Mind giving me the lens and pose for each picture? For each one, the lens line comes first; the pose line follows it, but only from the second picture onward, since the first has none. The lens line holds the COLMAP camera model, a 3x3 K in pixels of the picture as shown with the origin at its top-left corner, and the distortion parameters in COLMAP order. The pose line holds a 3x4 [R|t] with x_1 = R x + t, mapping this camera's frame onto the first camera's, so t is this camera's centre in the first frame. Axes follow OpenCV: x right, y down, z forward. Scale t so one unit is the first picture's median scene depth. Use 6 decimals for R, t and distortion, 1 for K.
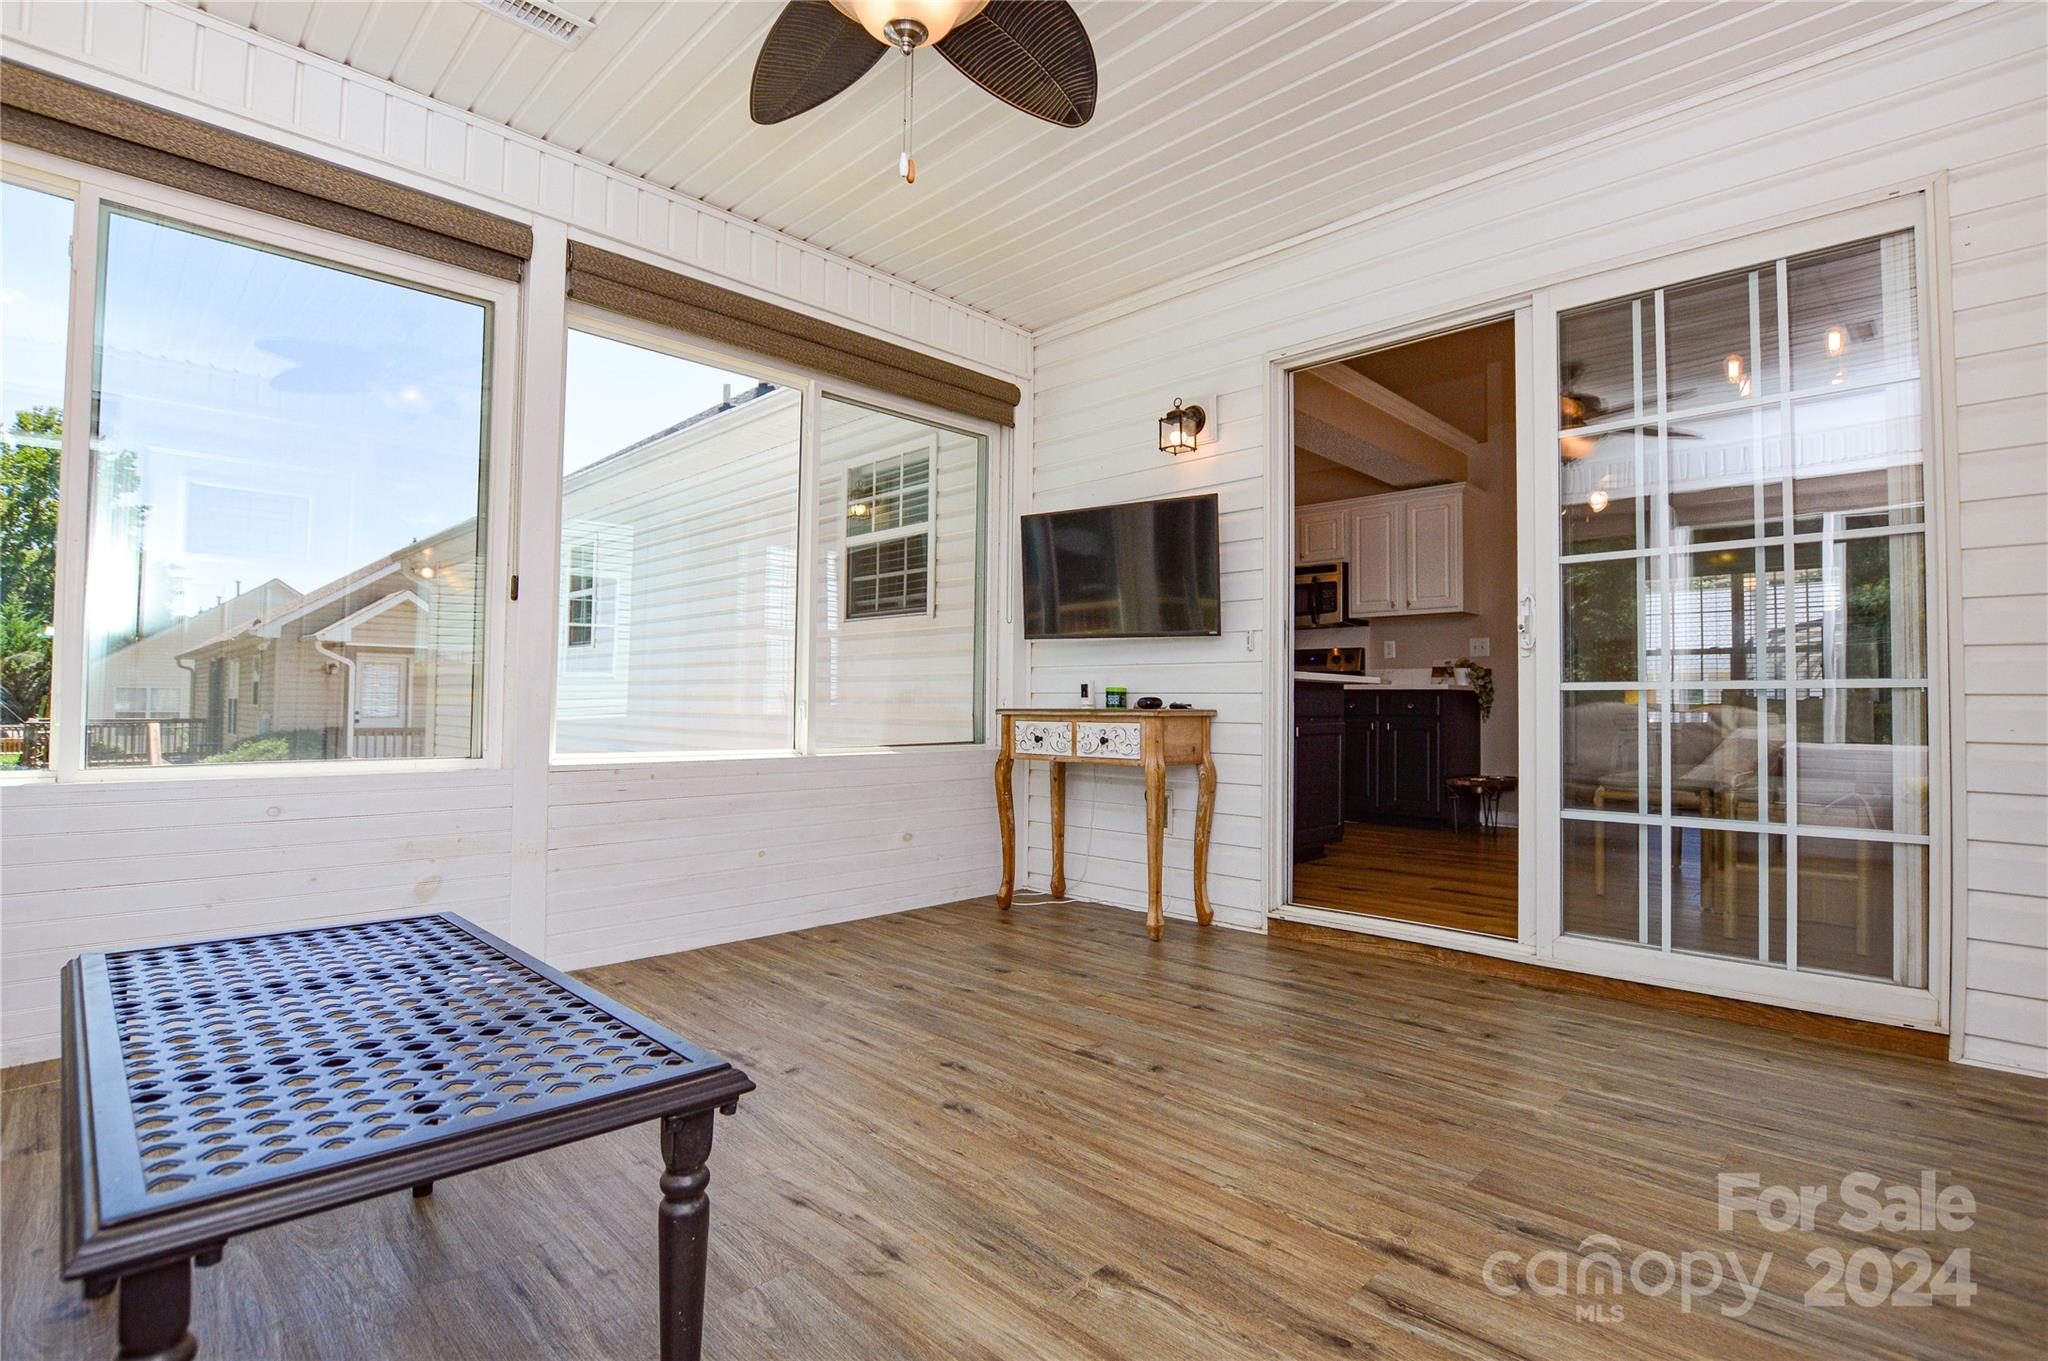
lens RADIAL K [[970.7, 0, 985.2], [0, 970.7, 681.7], [0, 0, 1]] dist [-0.043643, -0.000040]
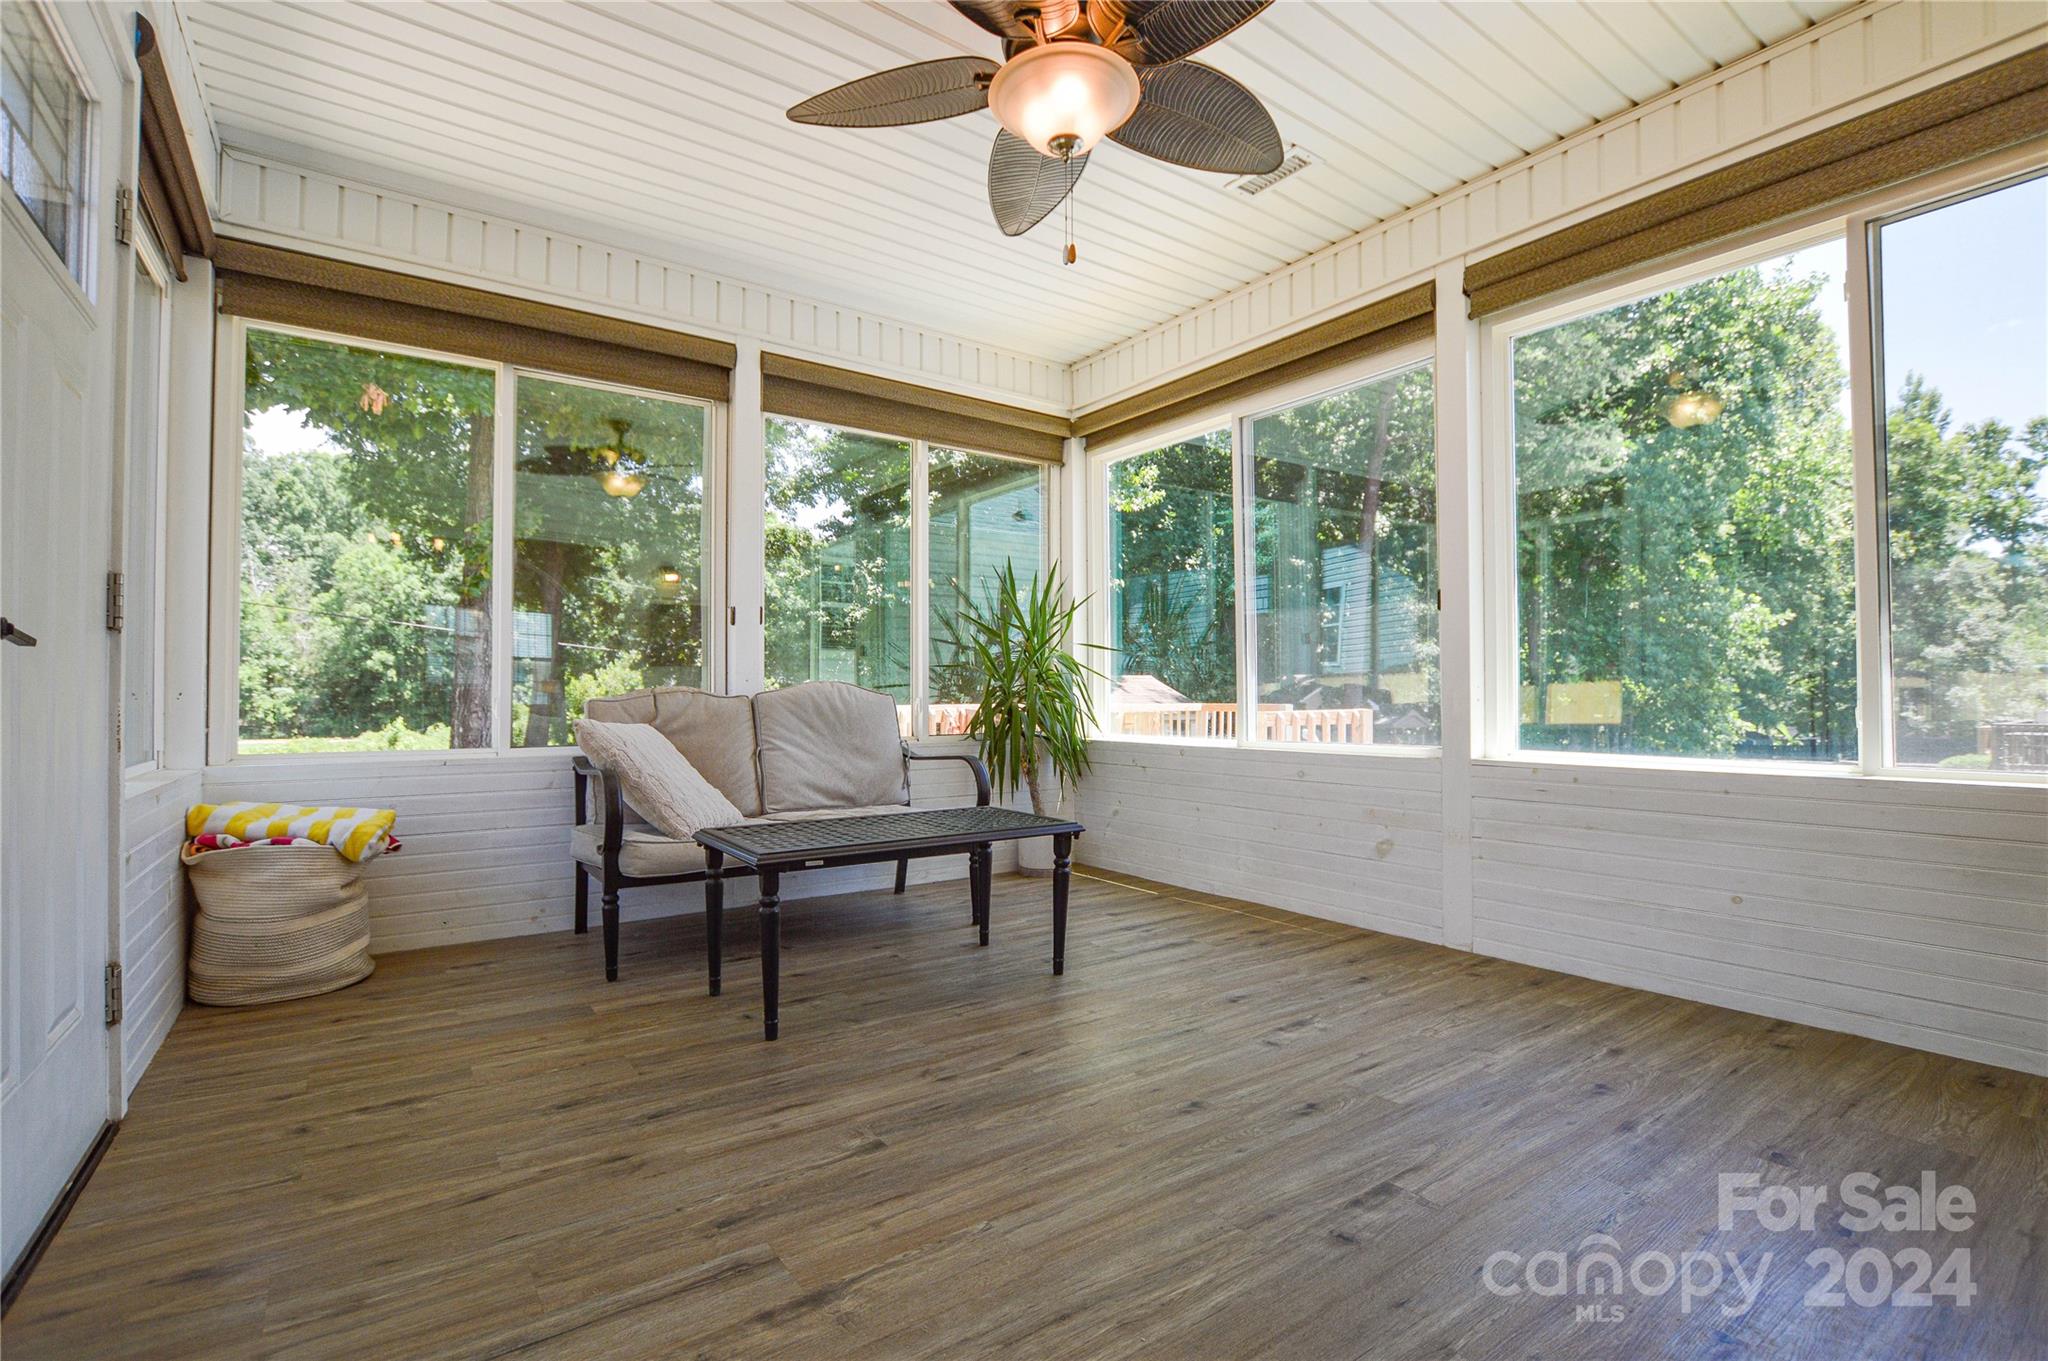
lens RADIAL K [[926.0, 0, 1022.7], [0, 926.0, 677.5], [0, 0, 1]] dist [-0.025148, 0.000203]
pose [[-0.134795, -0.026515, -0.990519, 0.810049], [0.024808, 0.999238, -0.030125, 0.025045], [0.990563, -0.028634, -0.134035, 0.837391]]
